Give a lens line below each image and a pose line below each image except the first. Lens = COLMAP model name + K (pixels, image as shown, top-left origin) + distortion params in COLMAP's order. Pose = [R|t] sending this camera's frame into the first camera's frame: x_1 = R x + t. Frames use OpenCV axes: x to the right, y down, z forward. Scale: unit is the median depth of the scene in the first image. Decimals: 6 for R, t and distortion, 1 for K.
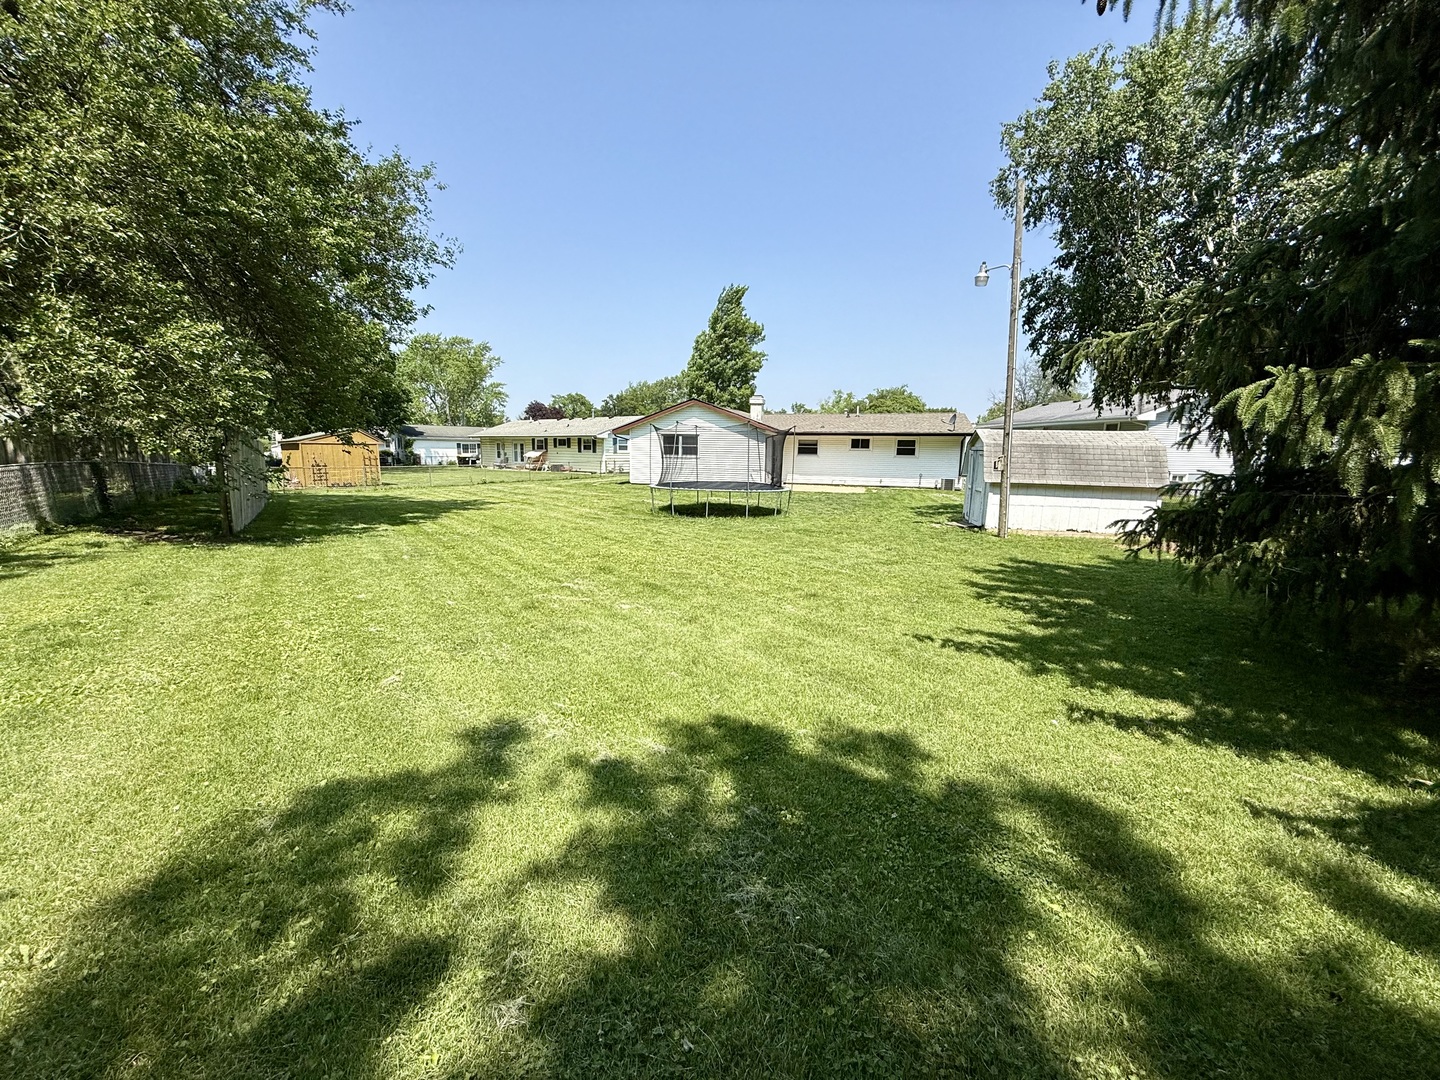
lens RADIAL K [[570.7, 0, 720.0], [0, 570.7, 540.0], [0, 0, 1]] dist [-0.001269, 0.000089]
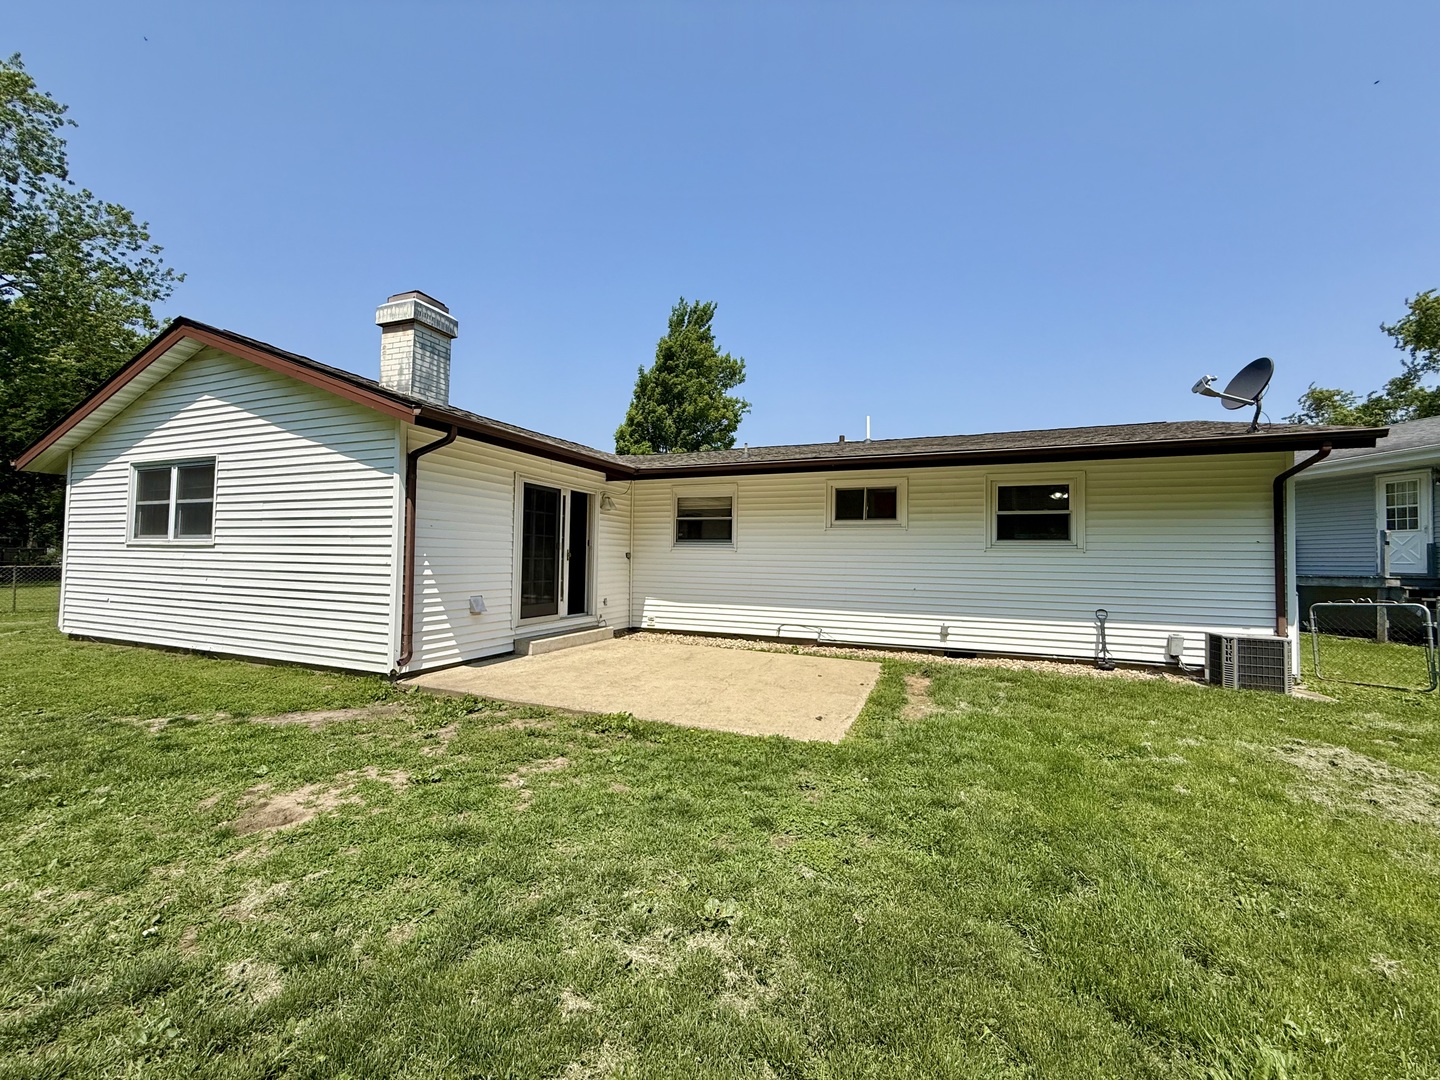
lens RADIAL K [[570.7, 0, 720.0], [0, 570.7, 540.0], [0, 0, 1]] dist [-0.001269, 0.000089]
pose [[0.994914, -0.002413, -0.100703, 0.194749], [-0.016834, 0.981671, -0.189838, -0.089670], [0.099315, 0.190567, 0.976637, 0.685449]]
